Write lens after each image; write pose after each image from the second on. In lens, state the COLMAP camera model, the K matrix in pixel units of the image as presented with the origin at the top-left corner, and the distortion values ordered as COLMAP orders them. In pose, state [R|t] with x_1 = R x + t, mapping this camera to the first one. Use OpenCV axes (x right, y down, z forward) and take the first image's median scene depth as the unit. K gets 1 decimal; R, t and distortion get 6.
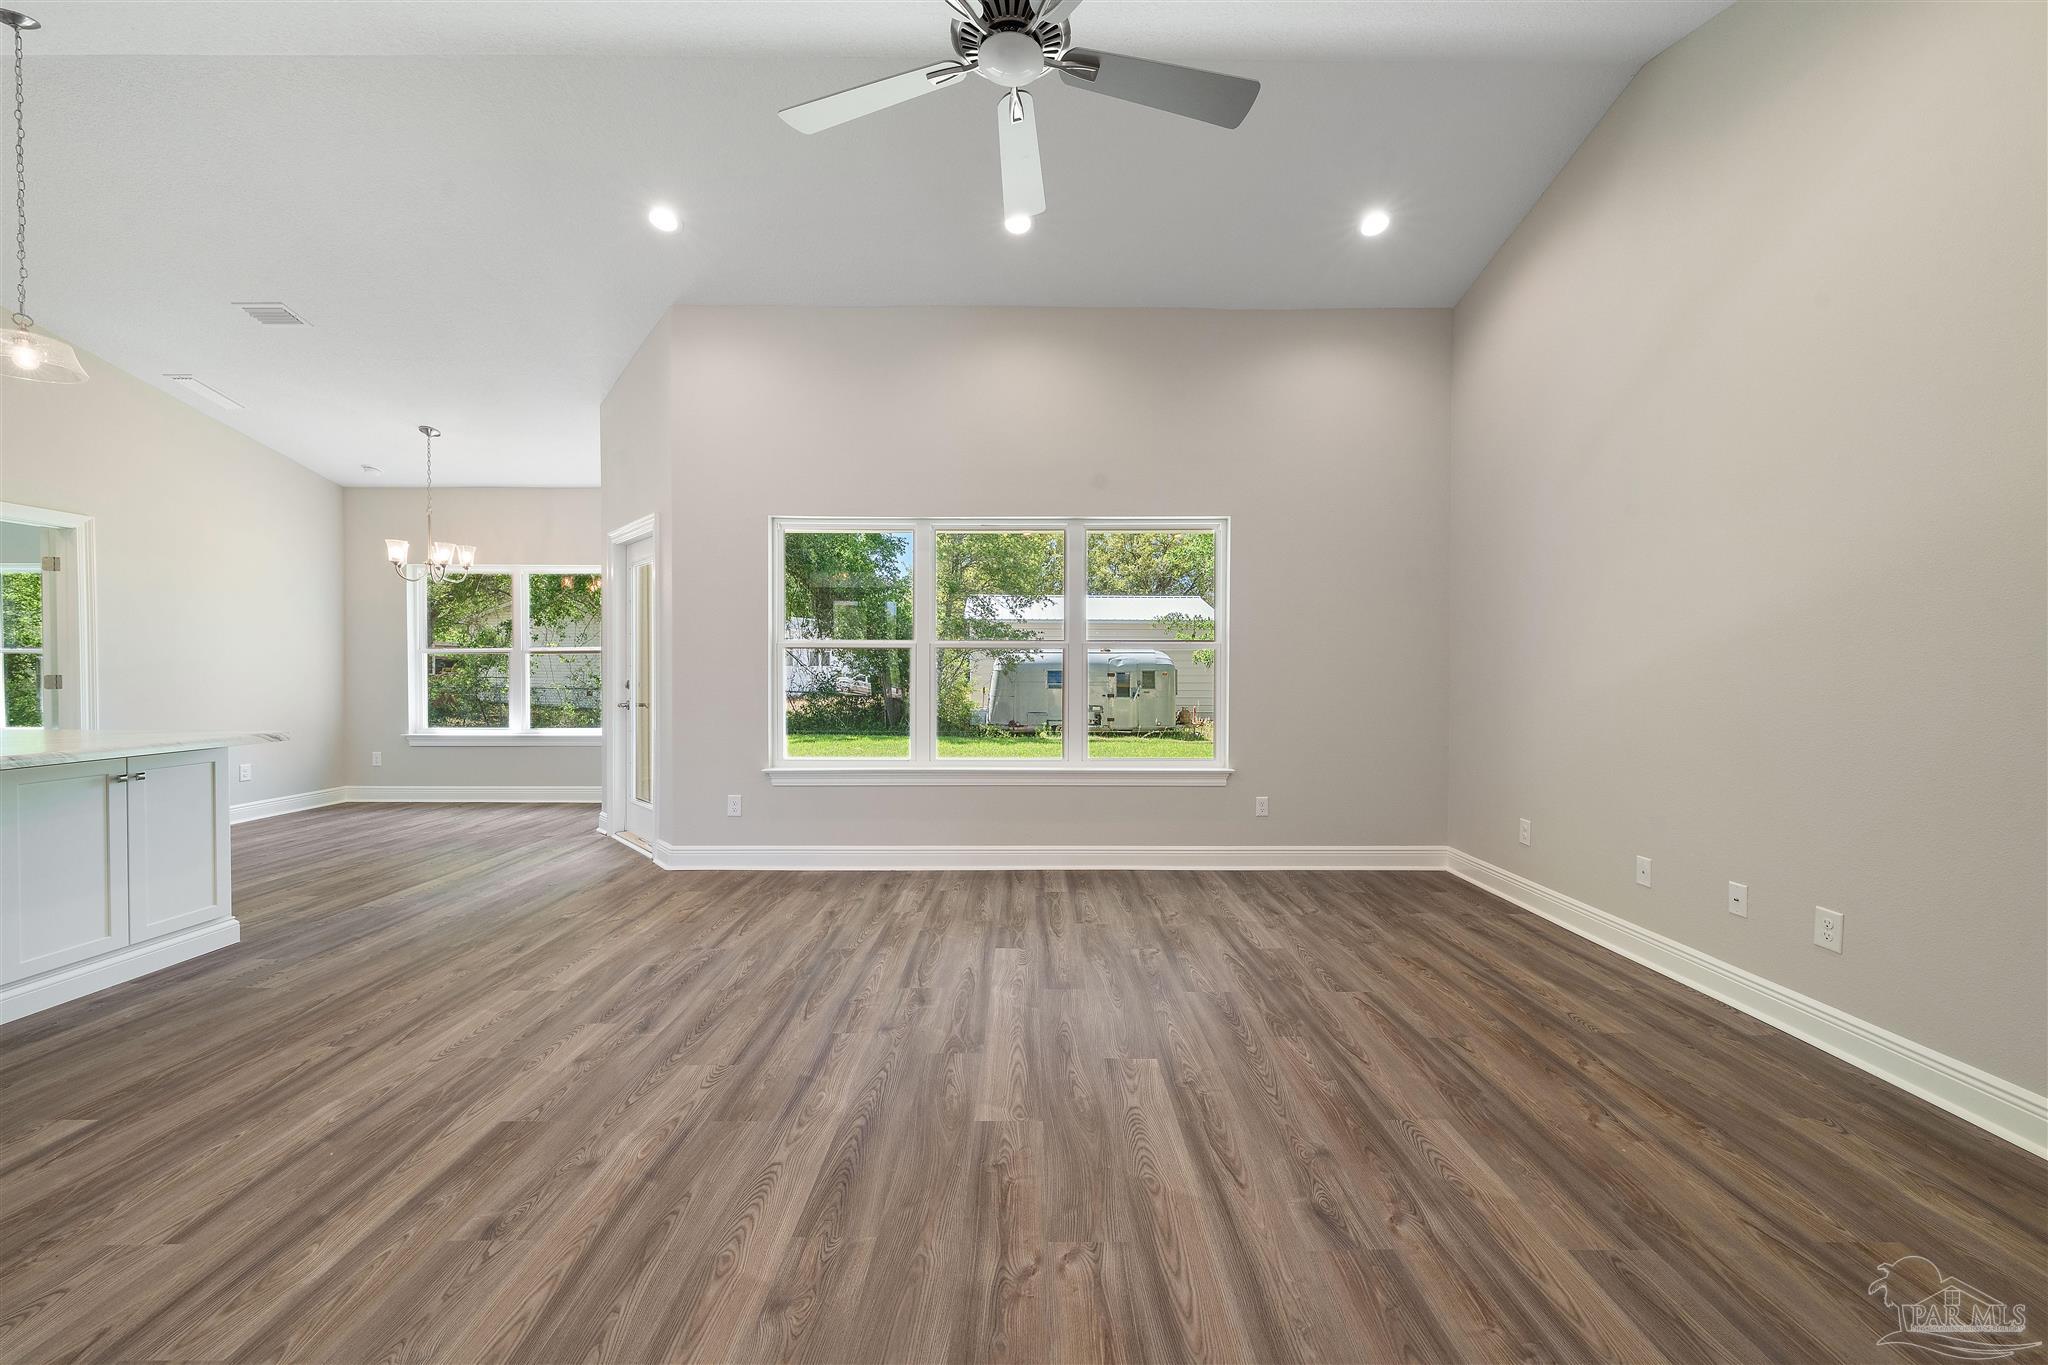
lens RADIAL K [[746.1, 0, 1034.5], [0, 746.1, 677.8], [0, 0, 1]] dist [-0.002873, 0.000164]
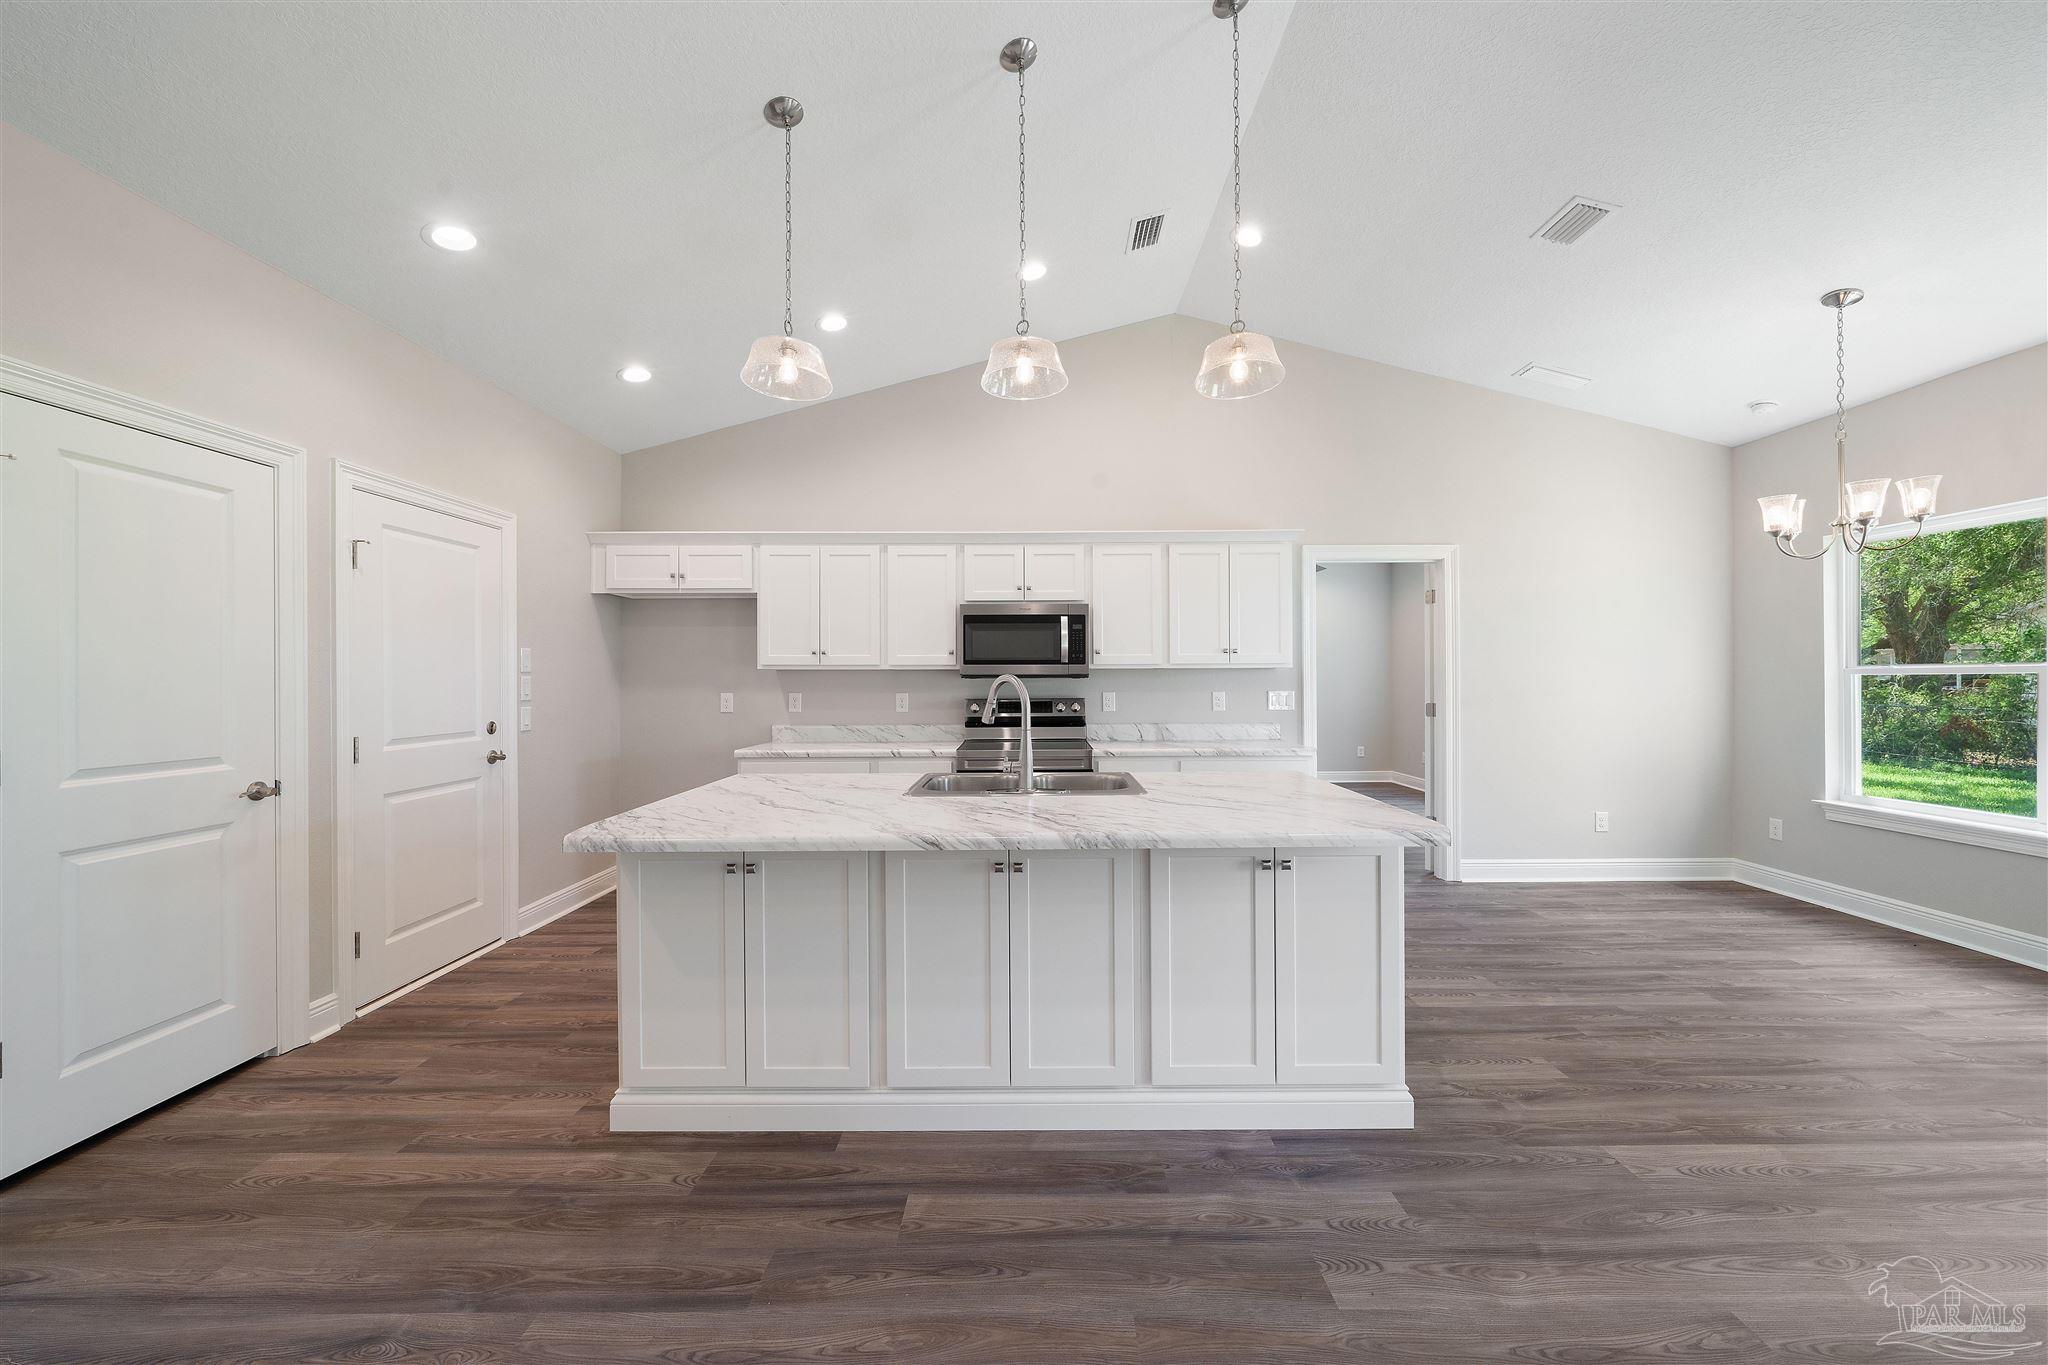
lens RADIAL K [[746.1, 0, 1034.6], [0, 746.1, 679.5], [0, 0, 1]] dist [-0.002873, 0.000164]
pose [[-0.009352, -0.001070, -0.999956, -0.403039], [-0.008296, 0.999965, -0.000992, -0.046168], [0.999922, 0.008287, -0.009360, 0.674597]]
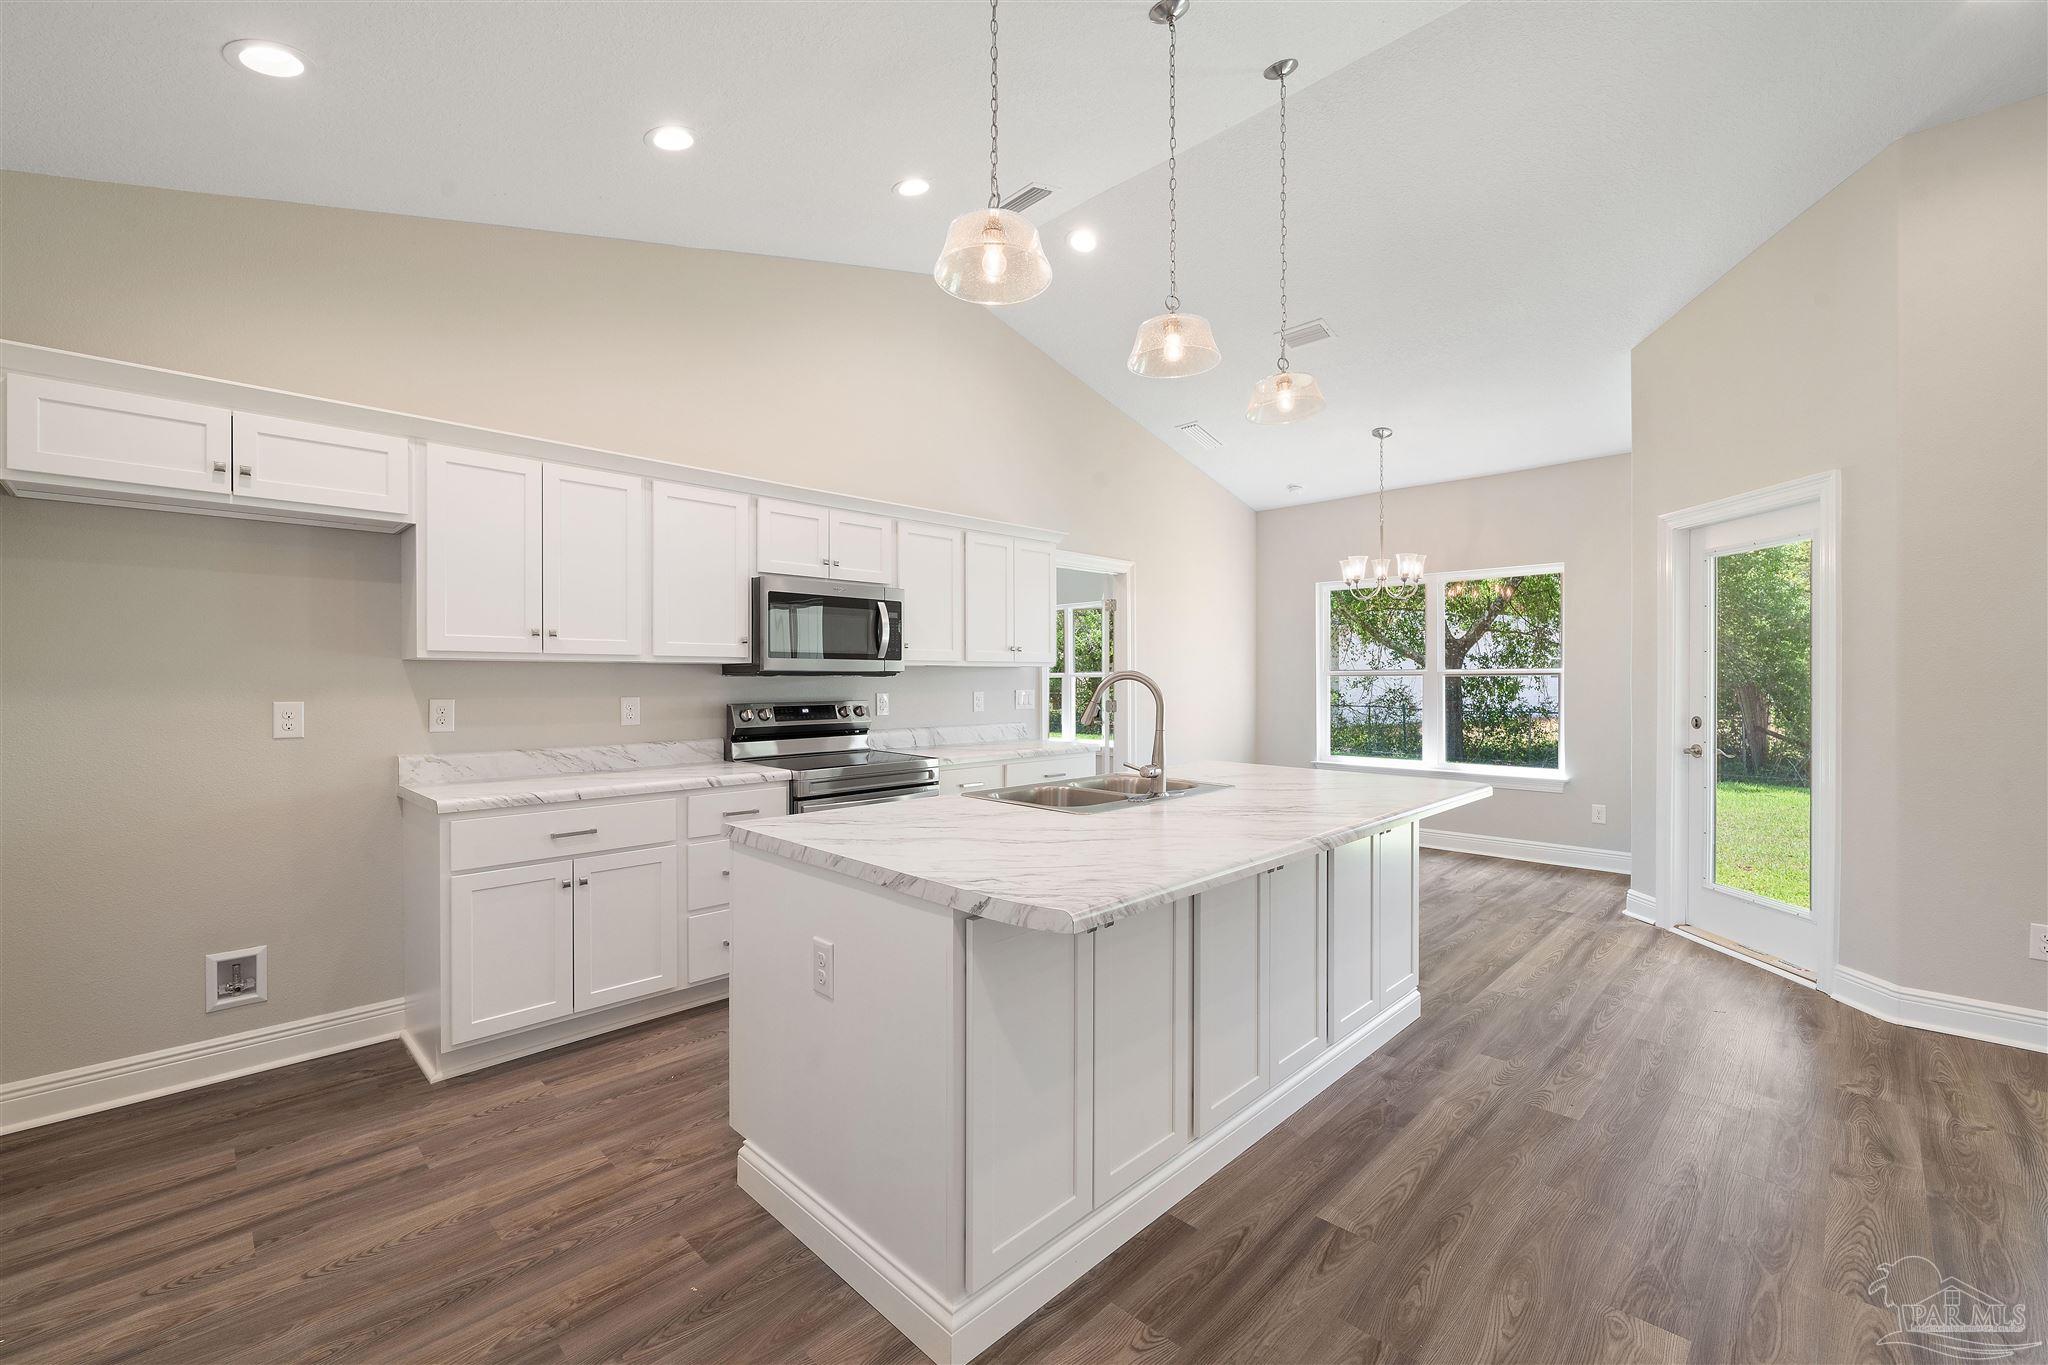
lens RADIAL K [[844.9, 0, 1033.5], [0, 844.9, 679.9], [0, 0, 1]] dist [-0.000024, -0.000459]
pose [[0.708429, -0.002692, -0.705777, -0.697861], [-0.005003, 0.999948, -0.008836, -0.034371], [0.705764, 0.009791, 0.708379, -0.042660]]
